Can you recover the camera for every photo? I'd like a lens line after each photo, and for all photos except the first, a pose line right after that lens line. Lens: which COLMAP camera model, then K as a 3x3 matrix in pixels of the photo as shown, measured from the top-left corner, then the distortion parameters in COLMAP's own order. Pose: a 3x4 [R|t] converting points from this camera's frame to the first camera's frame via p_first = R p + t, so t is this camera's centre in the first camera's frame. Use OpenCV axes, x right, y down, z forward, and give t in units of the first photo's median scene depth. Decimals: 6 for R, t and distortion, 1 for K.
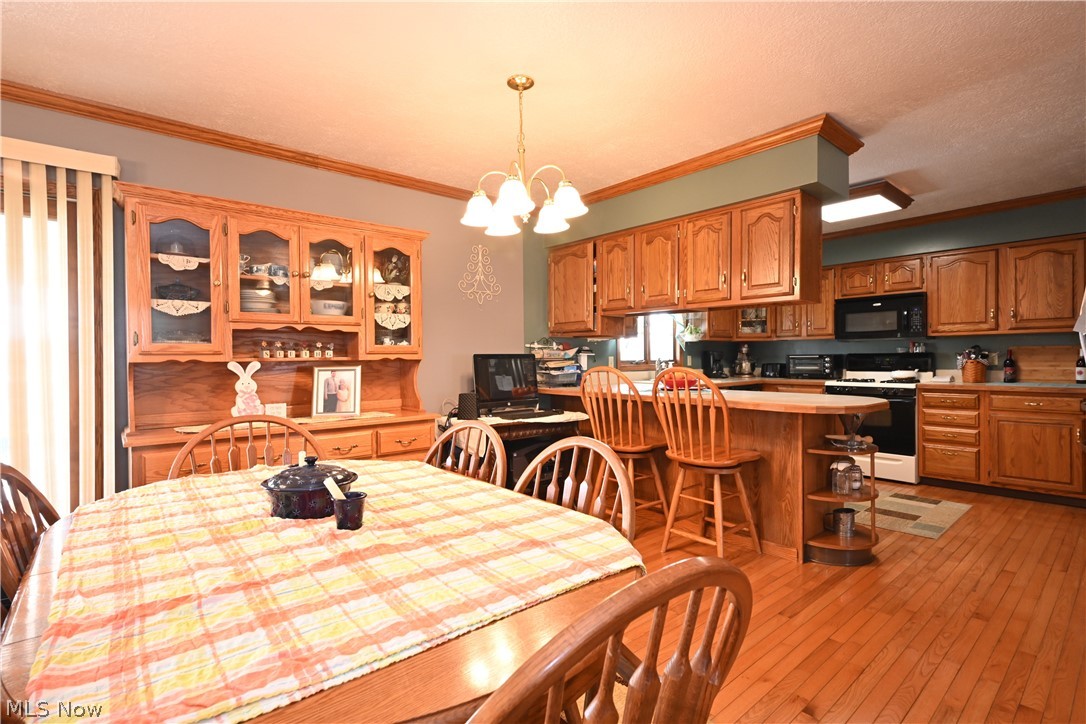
lens RADIAL K [[527.0, 0, 539.4], [0, 527.0, 361.7], [0, 0, 1]] dist [-0.001910, -0.000280]
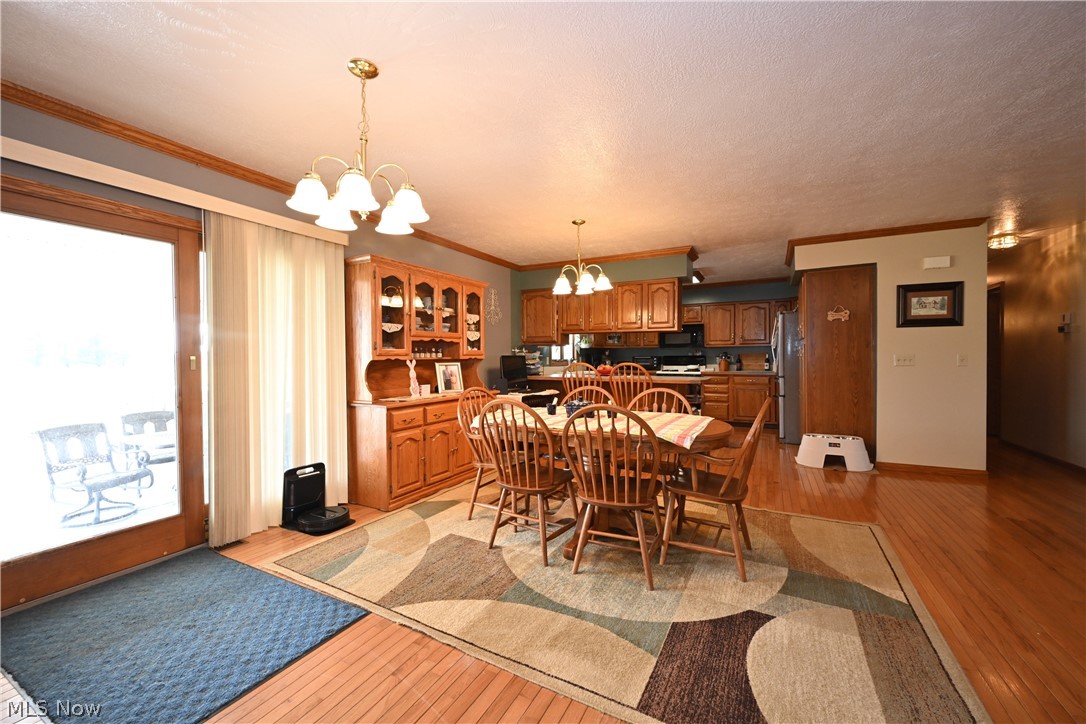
lens RADIAL K [[428.1, 0, 542.9], [0, 428.1, 360.8], [0, 0, 1]] dist [0.000884, -0.000124]
pose [[0.931835, 0.000028, 0.362884, -0.452595], [0.000106, 1.000000, -0.000350, 0.002617], [-0.362884, 0.000364, 0.931834, -0.286611]]
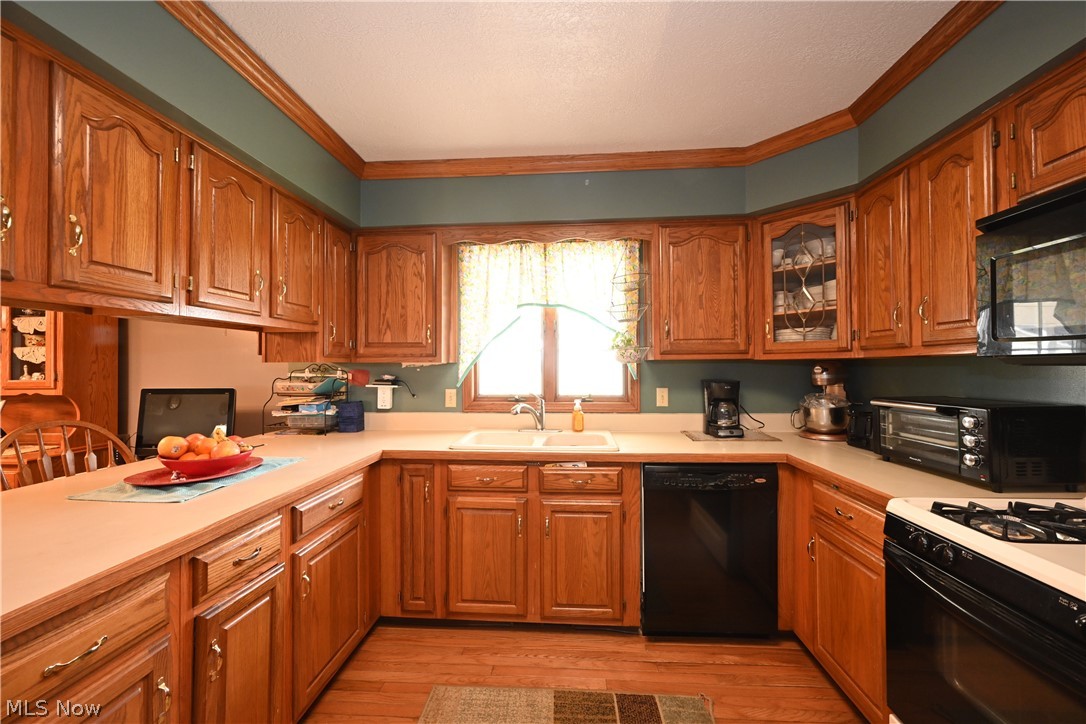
lens RADIAL K [[428.1, 0, 545.6], [0, 428.1, 360.0], [0, 0, 1]] dist [0.000884, -0.000124]
pose [[0.712528, -0.006223, -0.701616, 0.747611], [-0.004335, 0.999903, -0.013270, -0.049644], [0.701630, 0.012497, 0.712432, 0.891817]]
